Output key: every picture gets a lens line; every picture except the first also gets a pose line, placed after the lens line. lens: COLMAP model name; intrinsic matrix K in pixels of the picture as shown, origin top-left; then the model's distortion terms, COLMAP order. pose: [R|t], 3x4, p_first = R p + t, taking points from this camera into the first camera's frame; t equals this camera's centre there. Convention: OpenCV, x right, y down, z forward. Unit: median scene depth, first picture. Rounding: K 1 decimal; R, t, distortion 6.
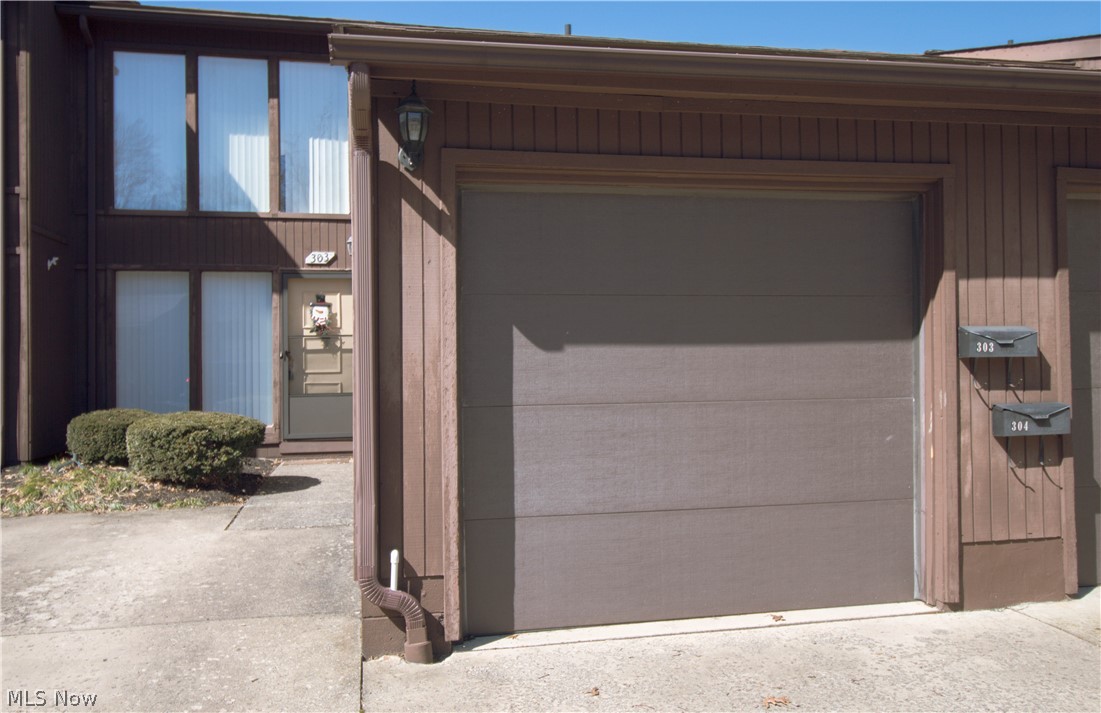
lens RADIAL K [[606.8, 0, 549.4], [0, 606.8, 354.5], [0, 0, 1]] dist [0.002562, -0.000333]
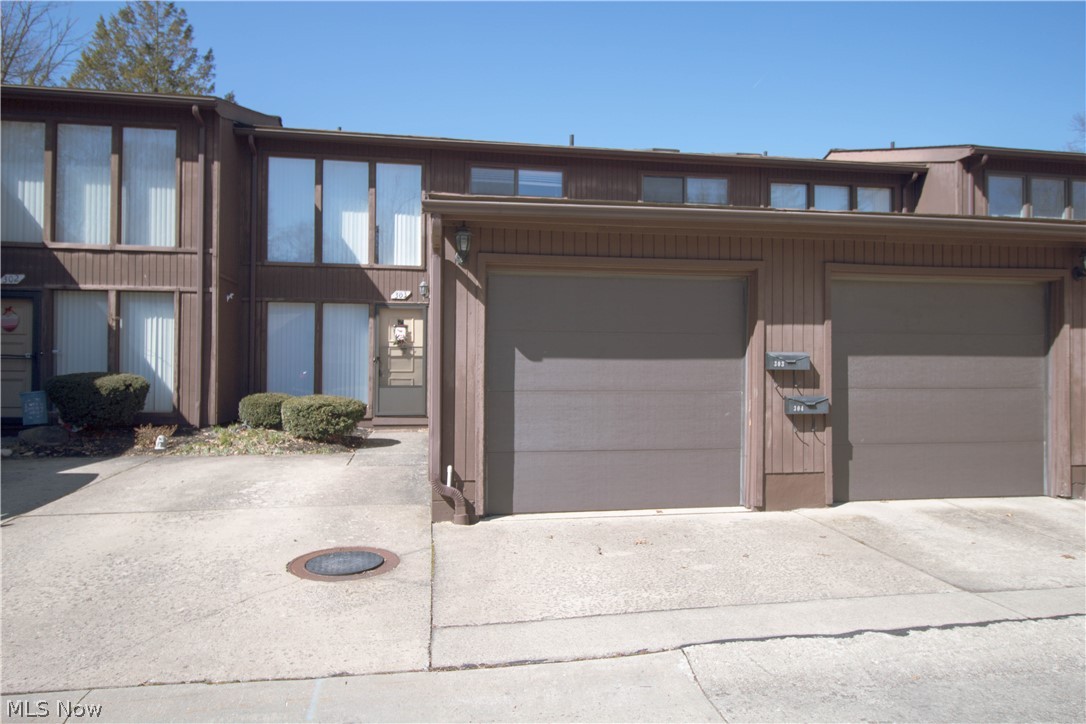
lens RADIAL K [[433.7, 0, 543.0], [0, 433.7, 362.0], [0, 0, 1]] dist [-0.000503, 0.000007]
pose [[0.999222, 0.017493, -0.035337, 0.065869], [-0.017468, 0.999847, 0.001030, -0.006051], [0.035350, -0.000412, 0.999375, -0.288831]]
